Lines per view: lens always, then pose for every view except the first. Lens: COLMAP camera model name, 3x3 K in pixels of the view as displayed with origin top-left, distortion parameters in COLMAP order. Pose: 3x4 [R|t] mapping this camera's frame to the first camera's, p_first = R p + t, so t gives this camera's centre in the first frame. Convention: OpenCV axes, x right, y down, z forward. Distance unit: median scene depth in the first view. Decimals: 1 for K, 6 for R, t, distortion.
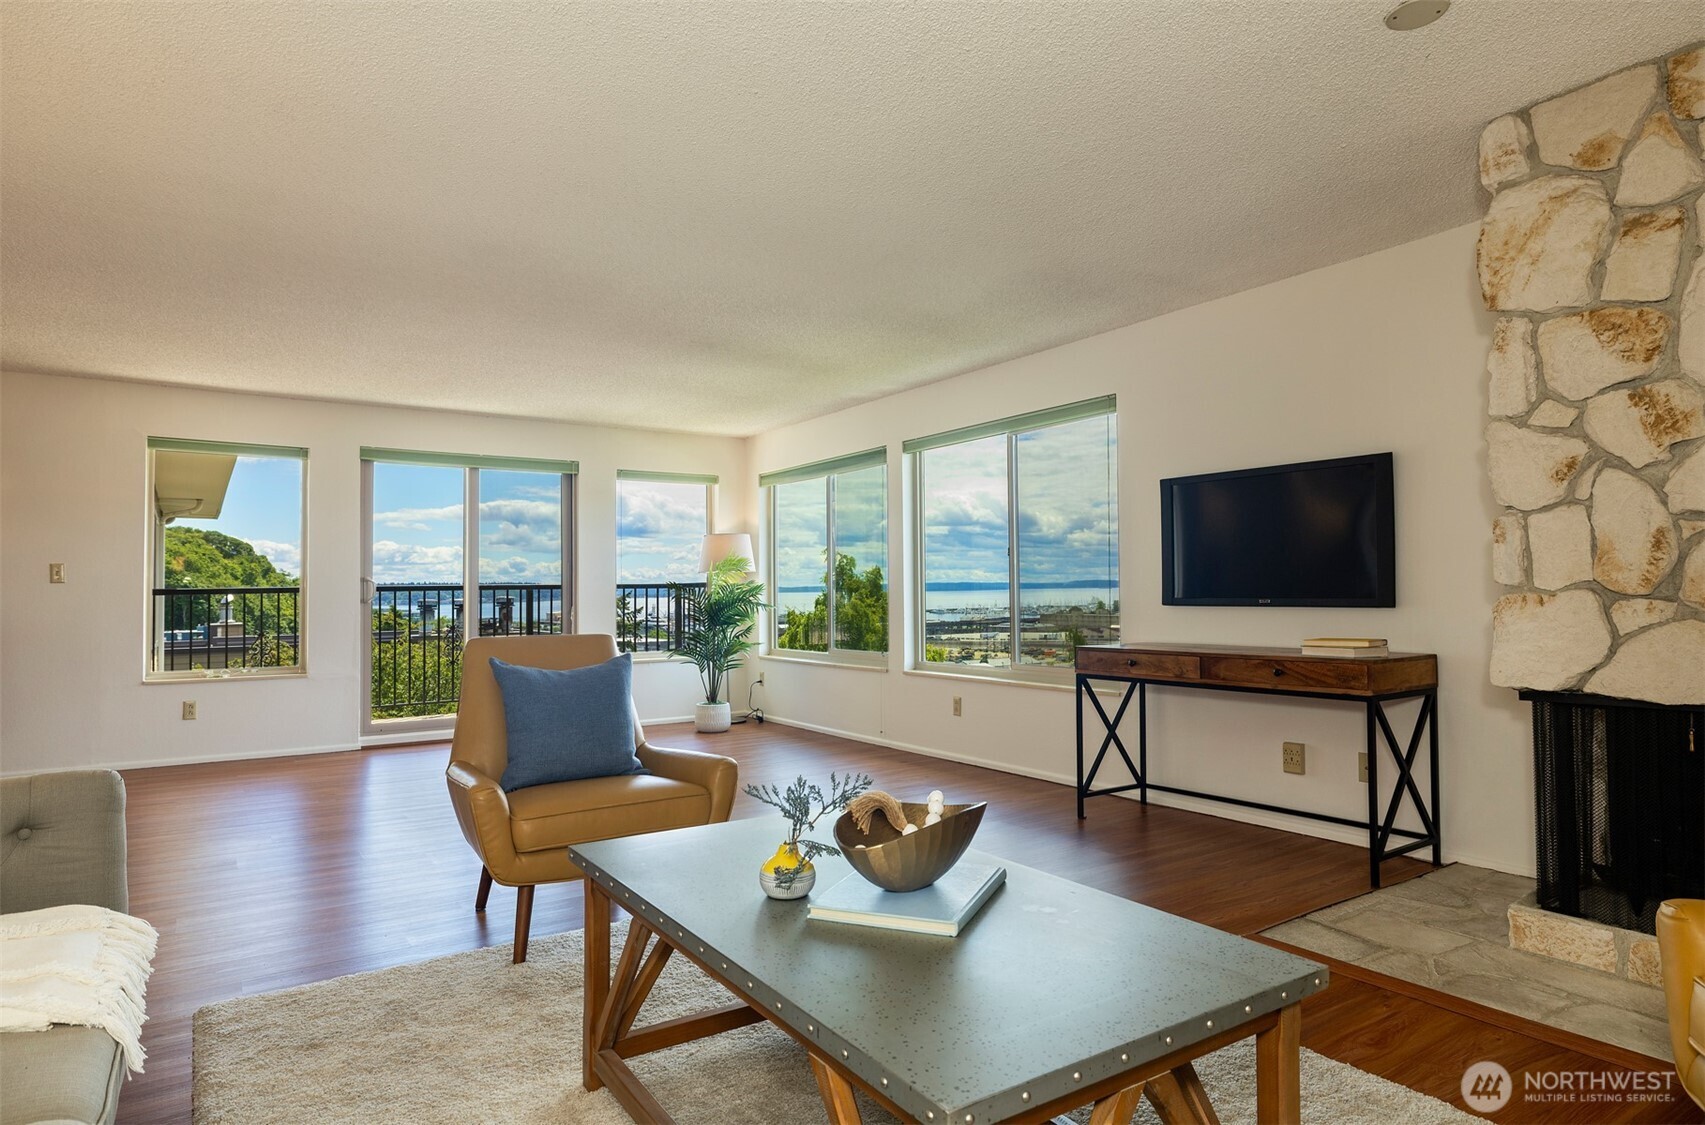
lens RADIAL K [[971.8, 0, 844.2], [0, 971.8, 559.0], [0, 0, 1]] dist [-0.008236, 0.004063]
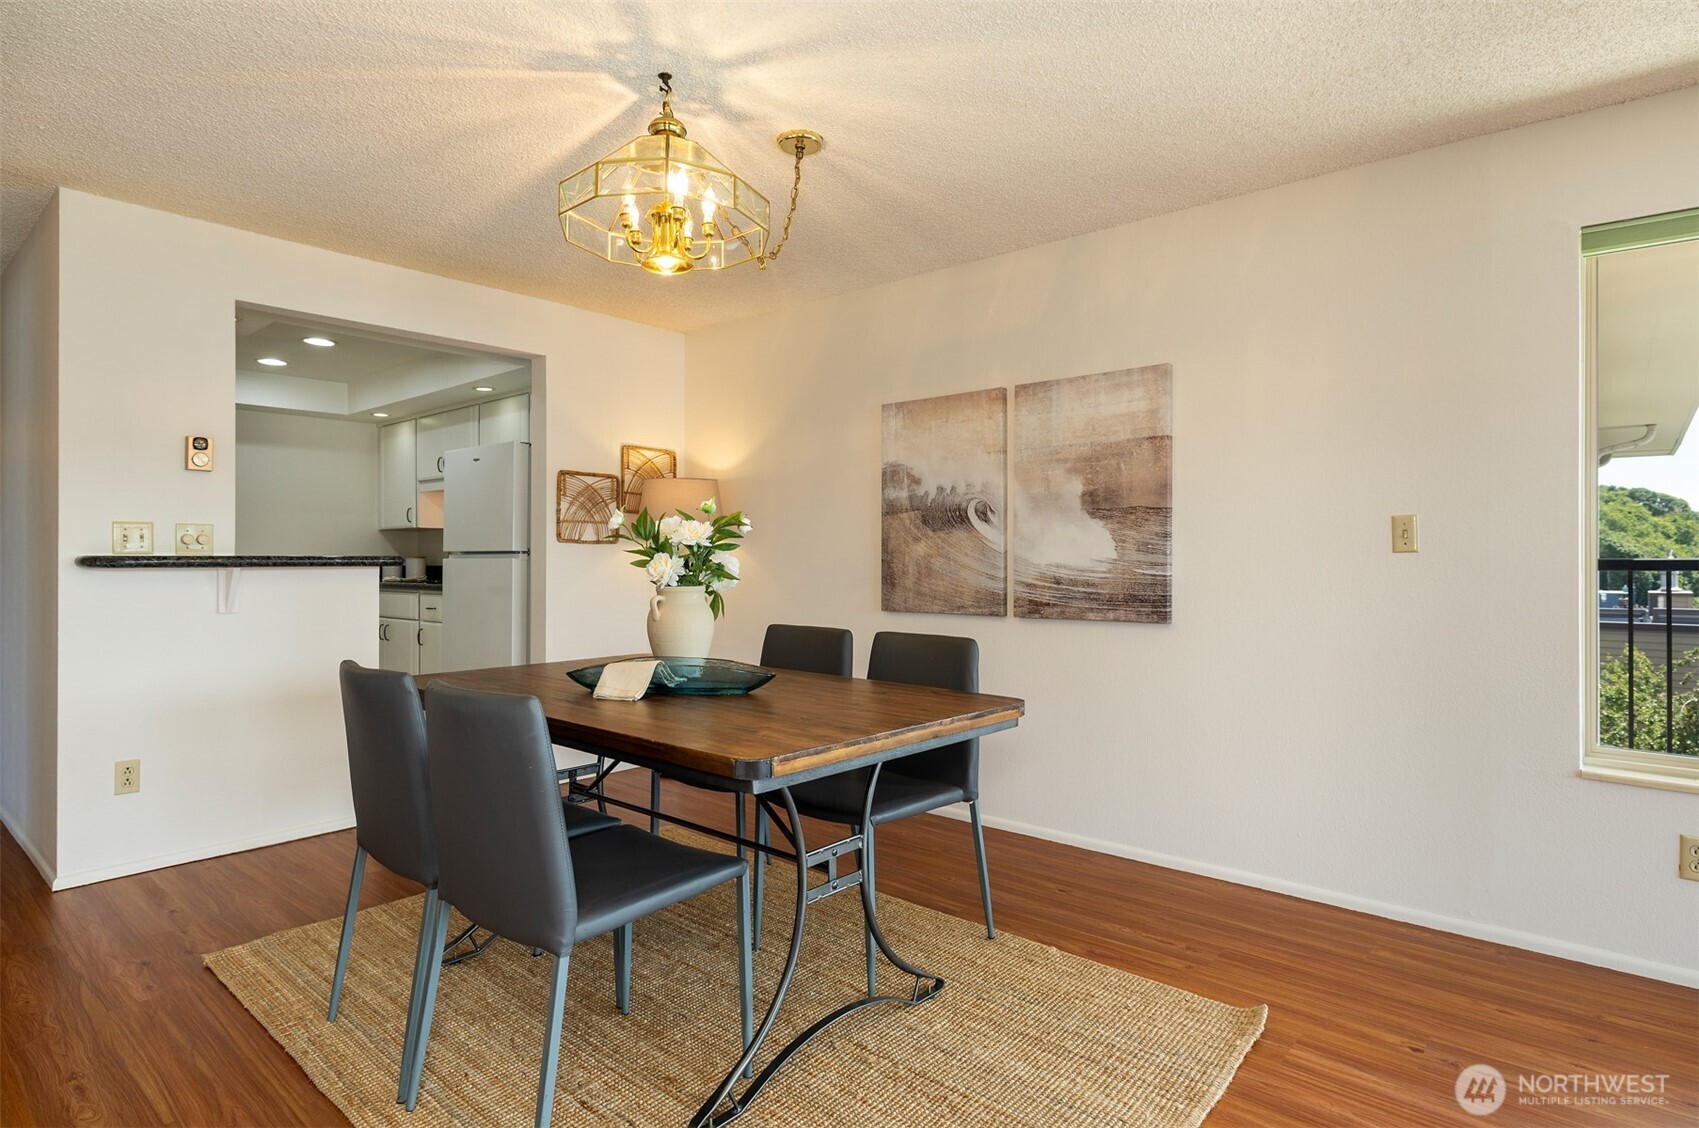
lens RADIAL K [[894.0, 0, 852.4], [0, 894.0, 556.7], [0, 0, 1]] dist [-0.006393, 0.001909]
pose [[0.267421, 0.011492, -0.963511, -0.322520], [0.027709, 0.999424, 0.019611, 0.006603], [0.963181, -0.031943, 0.266948, 0.438823]]
